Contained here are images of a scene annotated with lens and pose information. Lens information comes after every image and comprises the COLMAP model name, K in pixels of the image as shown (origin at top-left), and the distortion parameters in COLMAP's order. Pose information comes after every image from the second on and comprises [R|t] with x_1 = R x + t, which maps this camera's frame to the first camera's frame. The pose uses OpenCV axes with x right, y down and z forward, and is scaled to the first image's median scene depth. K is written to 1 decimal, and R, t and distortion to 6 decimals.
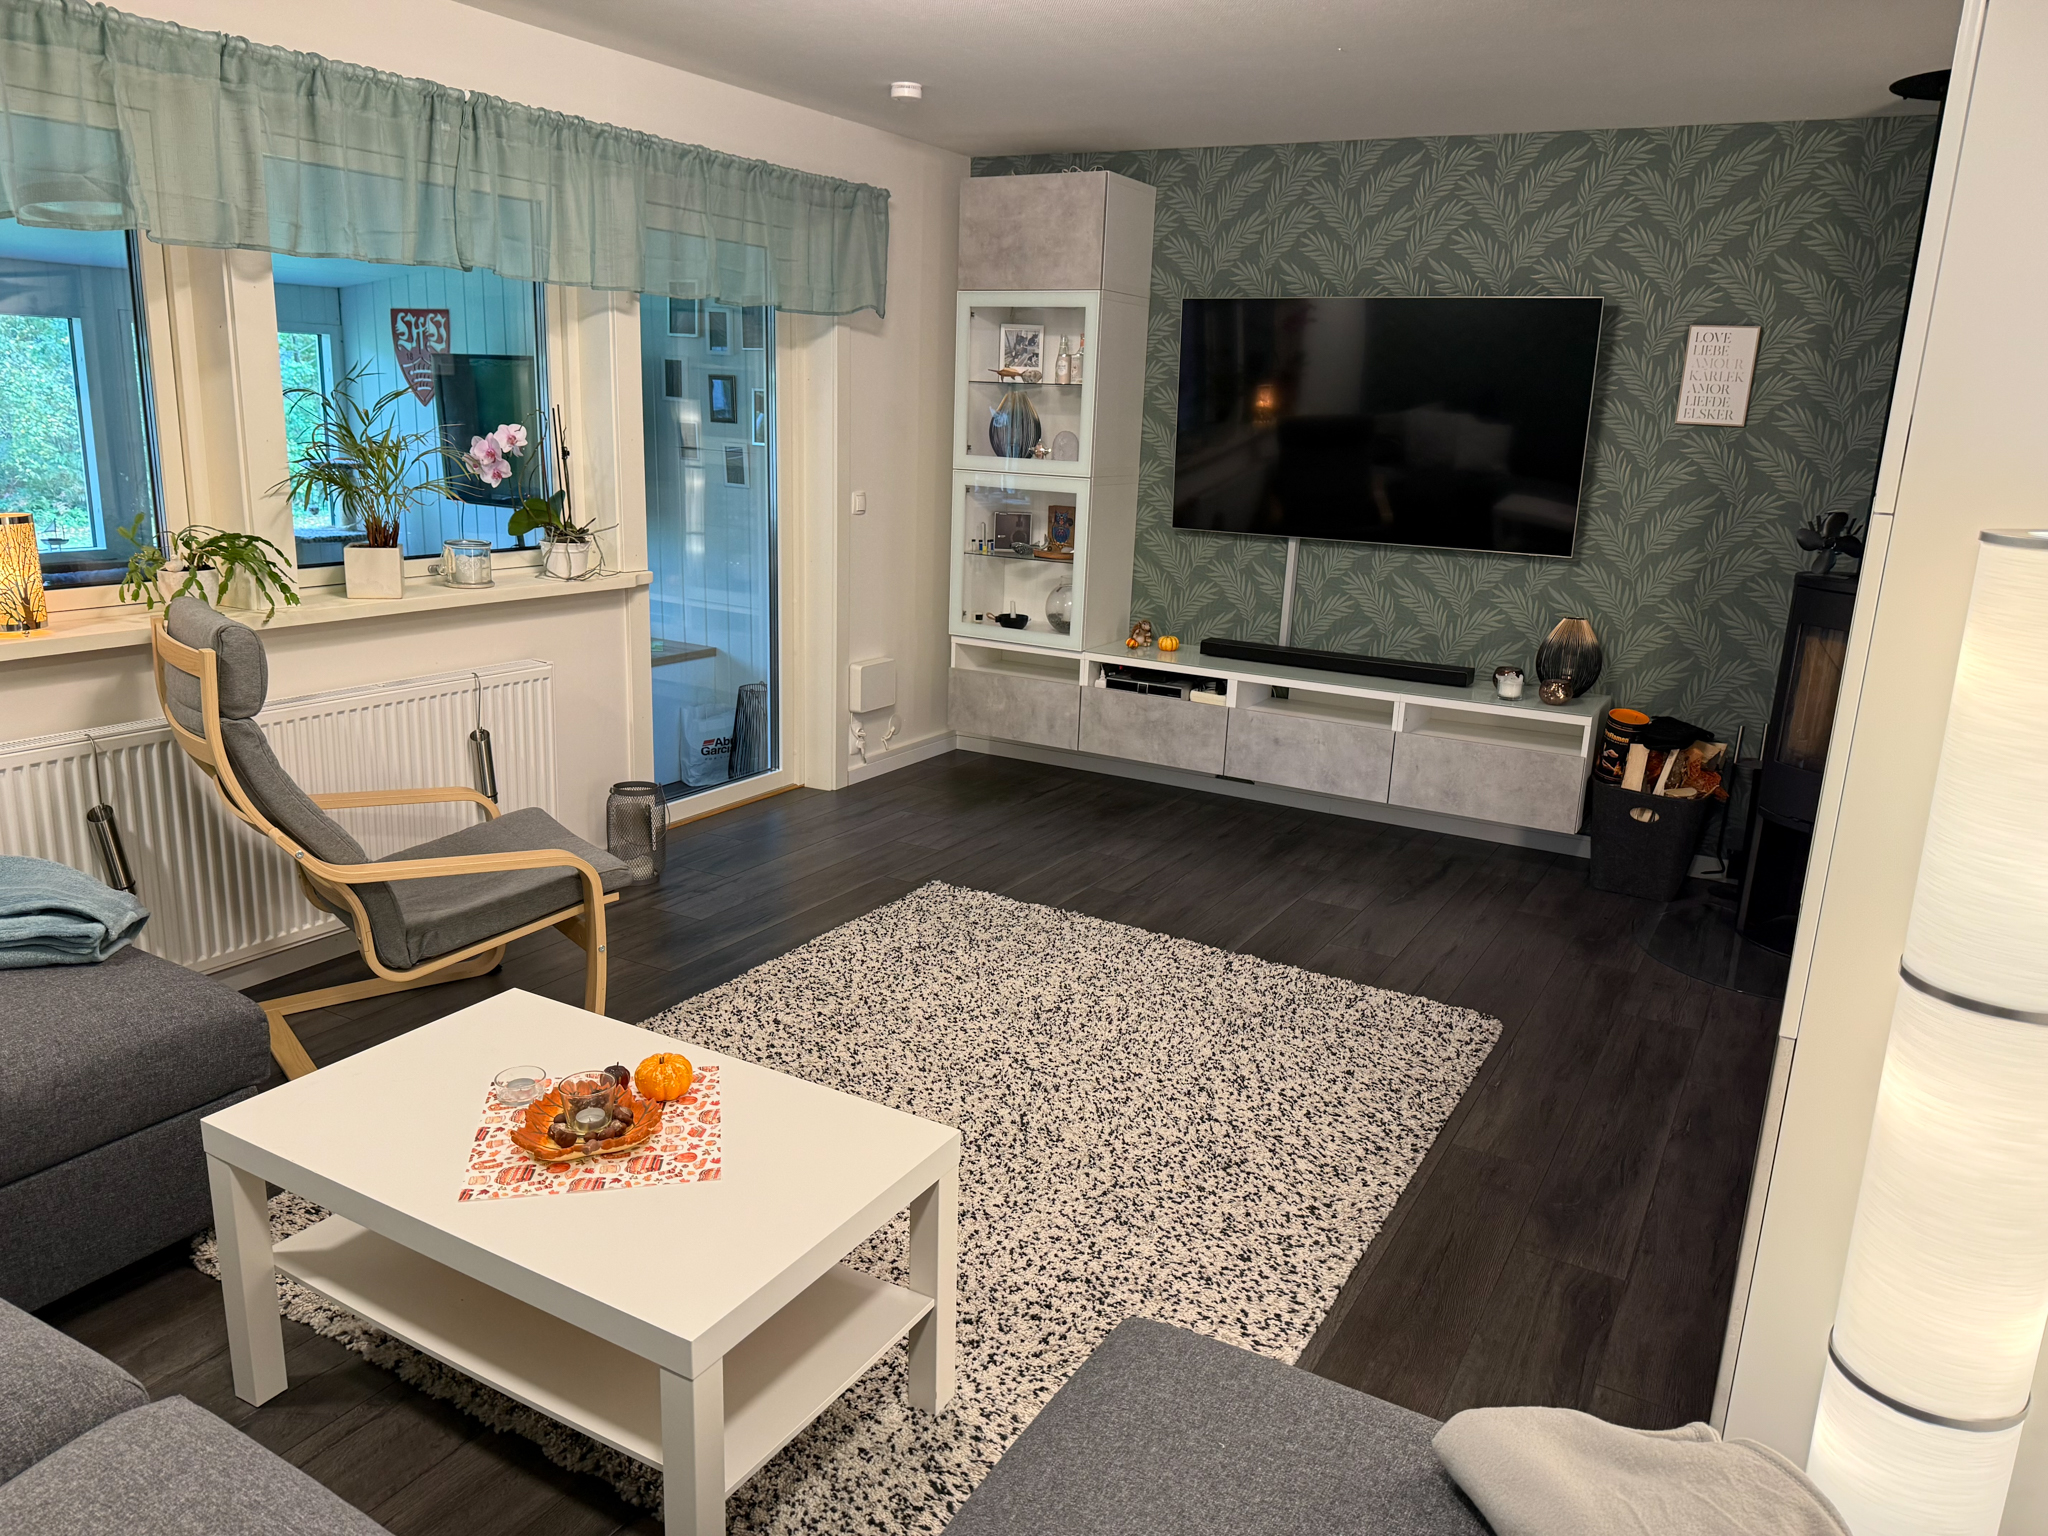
lens RADIAL K [[1417.2, 0, 1024.0], [0, 1417.2, 768.0], [0, 0, 1]] dist [0.114316, -0.213132]
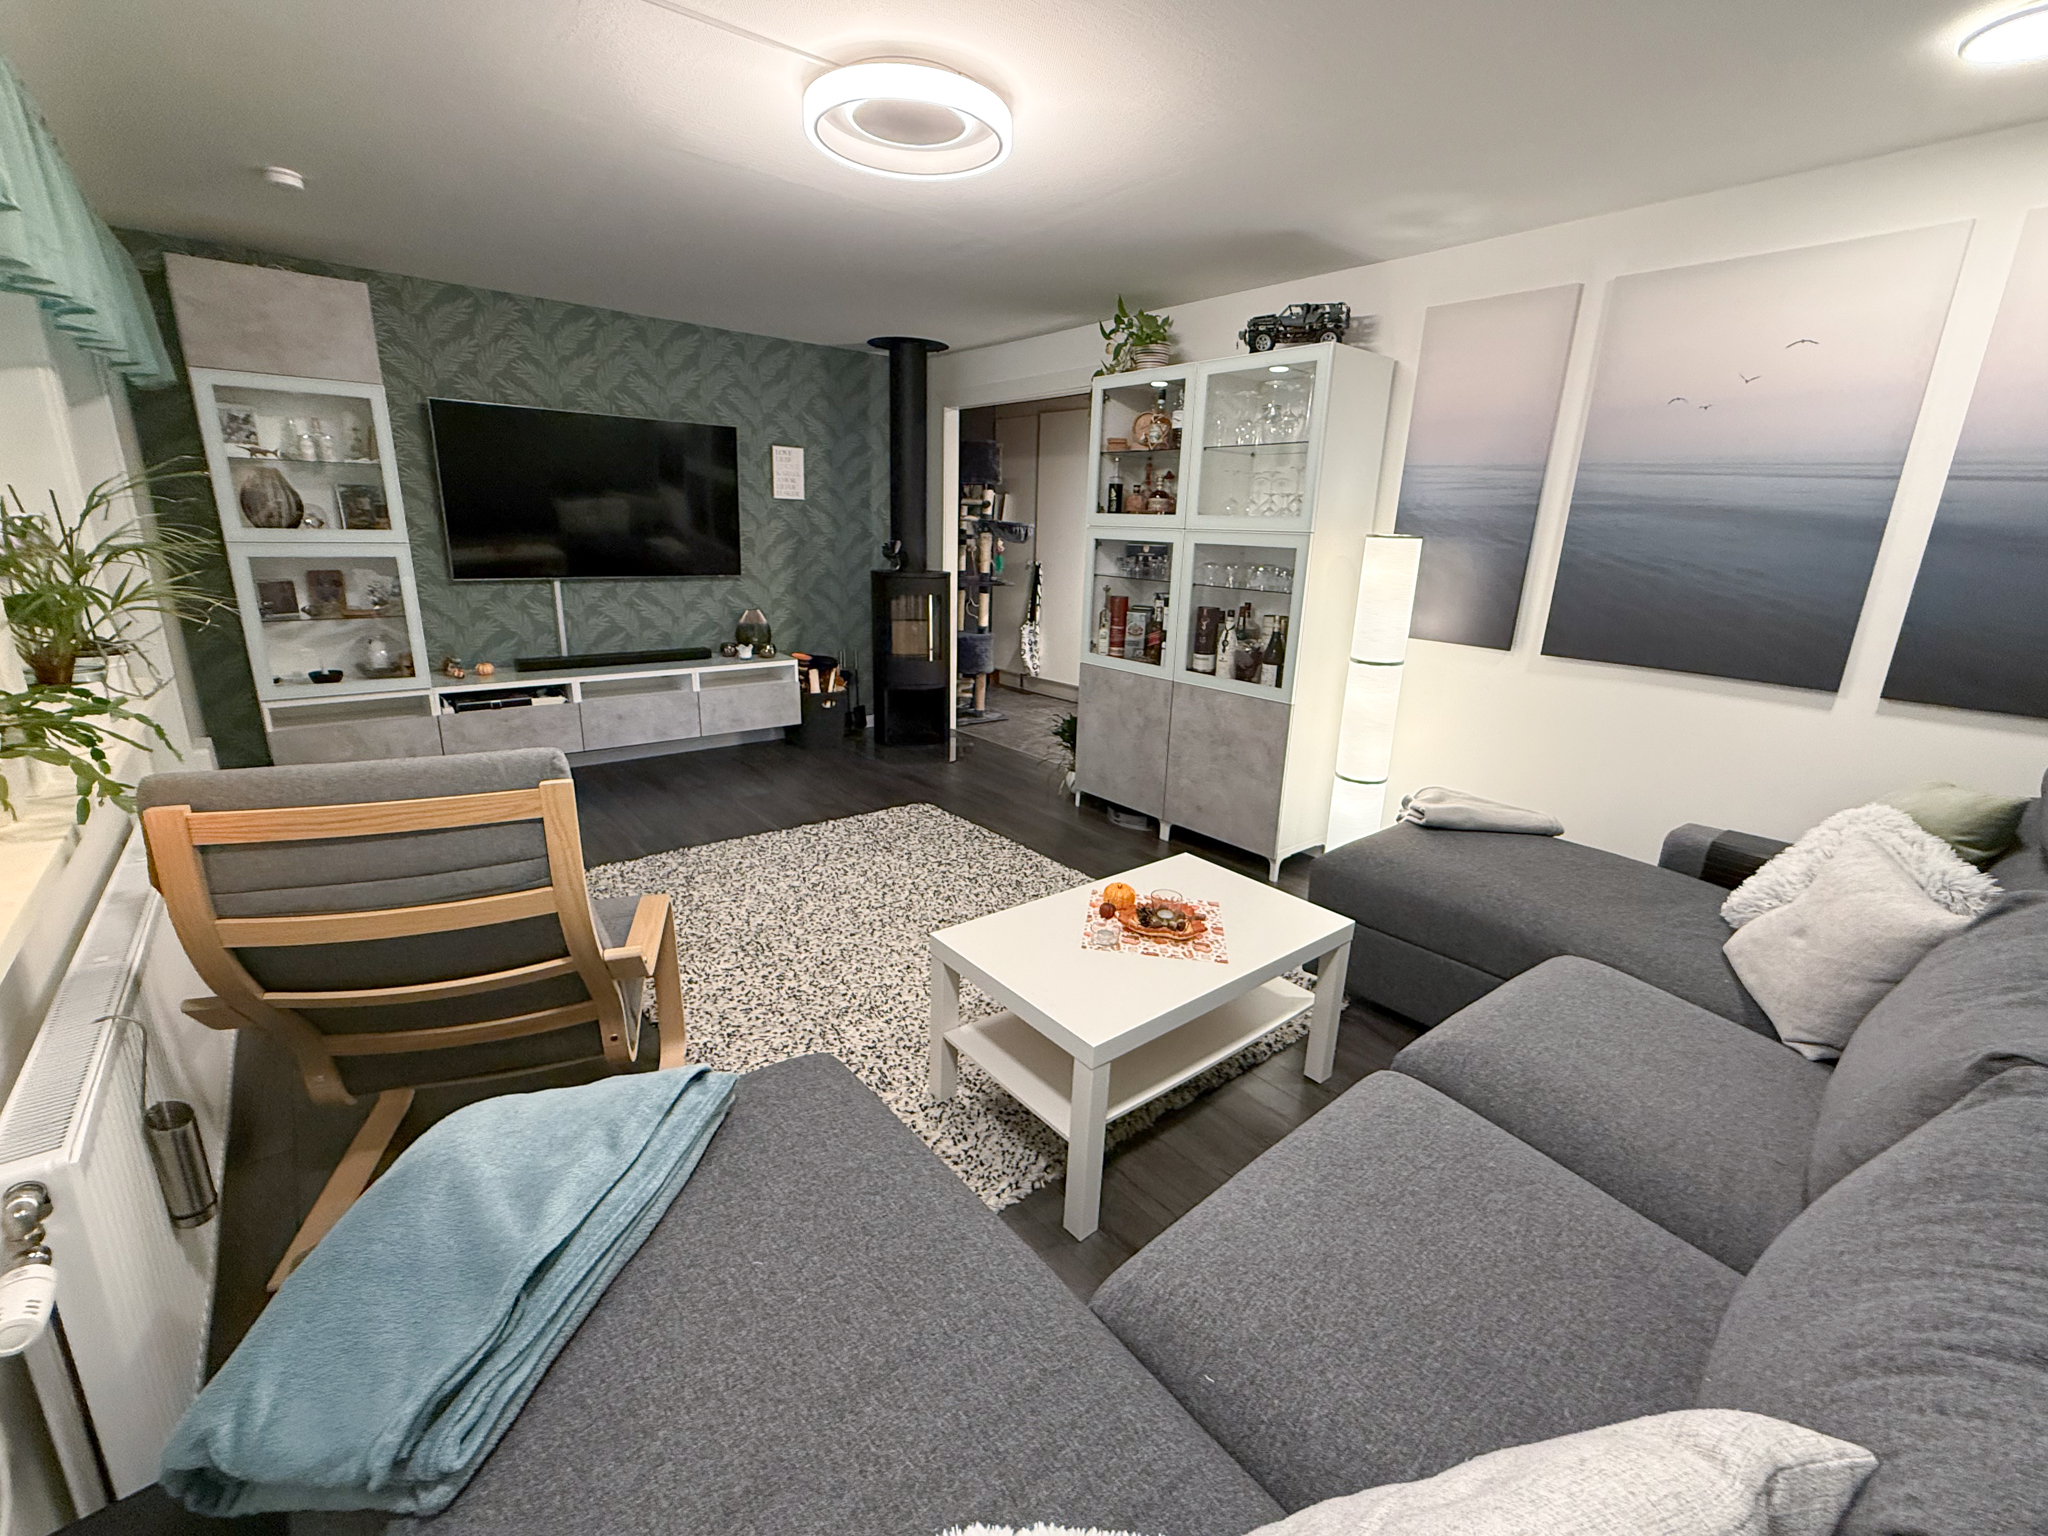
lens RADIAL K [[880.0, 0, 1024.0], [0, 880.0, 768.0], [0, 0, 1]] dist [0.000620, 0.000547]
pose [[0.353797, -0.285187, 0.890784, -0.528578], [0.205713, 0.952788, 0.223333, -0.090711], [-0.912420, 0.104231, 0.395760, 0.272594]]
